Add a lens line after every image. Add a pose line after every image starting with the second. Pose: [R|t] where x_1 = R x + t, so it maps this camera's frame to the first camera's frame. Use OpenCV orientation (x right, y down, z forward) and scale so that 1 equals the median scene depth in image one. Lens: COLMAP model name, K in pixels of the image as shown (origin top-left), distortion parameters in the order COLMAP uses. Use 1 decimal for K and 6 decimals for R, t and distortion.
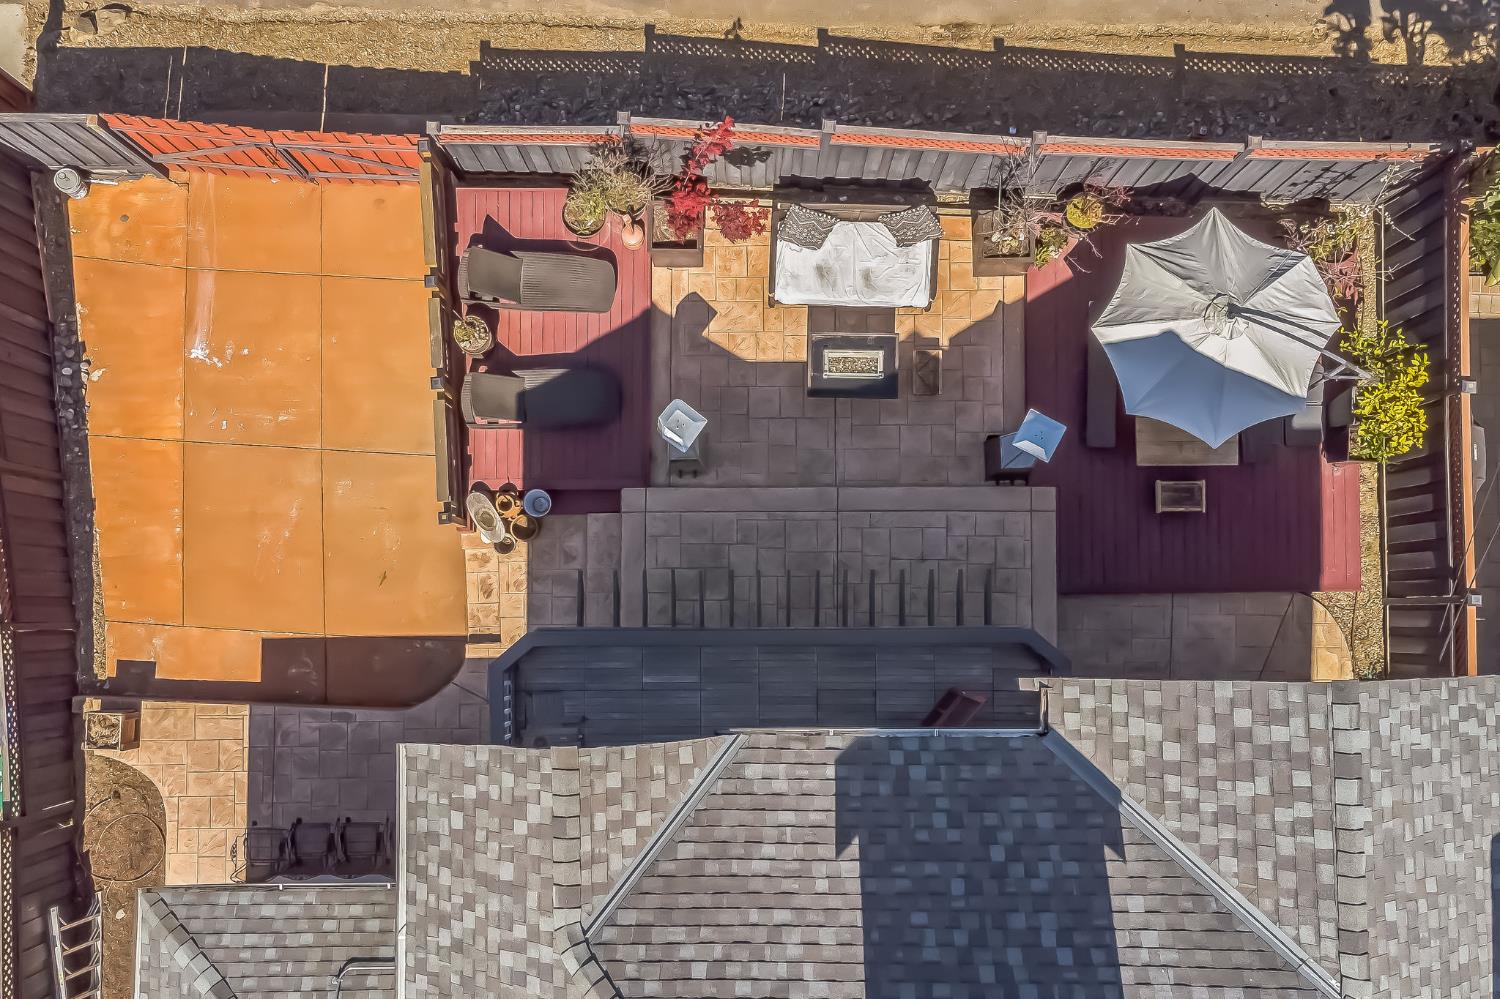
lens RADIAL K [[1355.6, 0, 752.9], [0, 1355.6, 541.8], [0, 0, 1]] dist [0.013638, 0.061454]
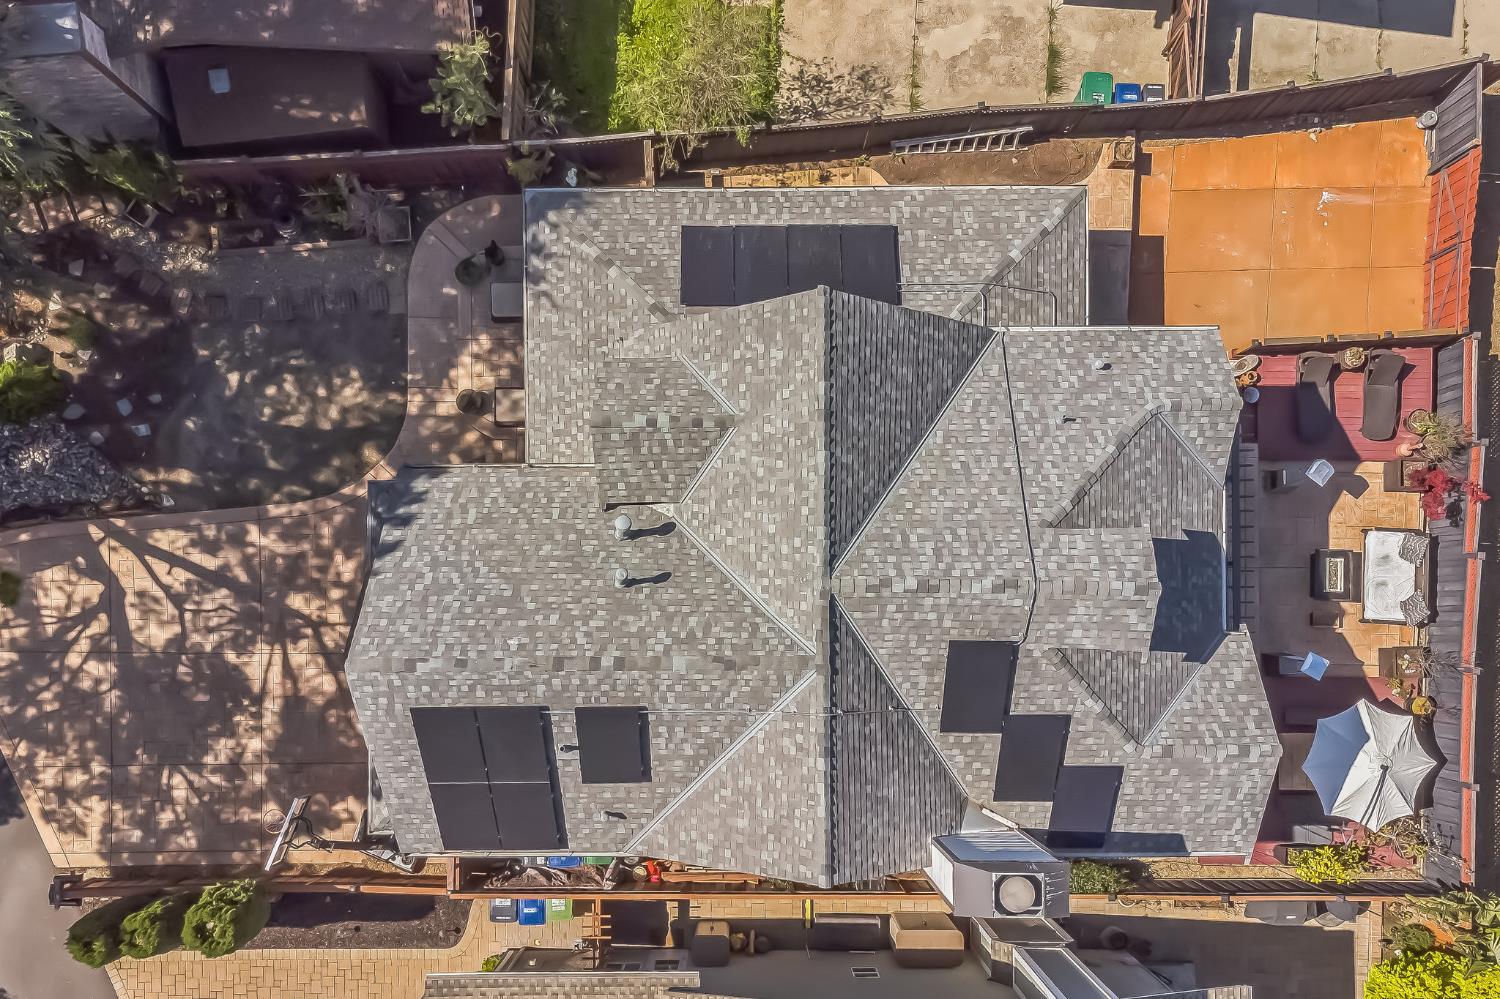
lens RADIAL K [[1355.6, 0, 806.4], [0, 1355.6, 601.8], [0, 0, 1]] dist [0.013638, 0.061454]
pose [[-0.006094, 0.999881, -0.014148, 0.136658], [-0.999767, -0.005800, 0.020772, 0.508396], [0.020687, 0.014271, 0.999684, -0.762700]]
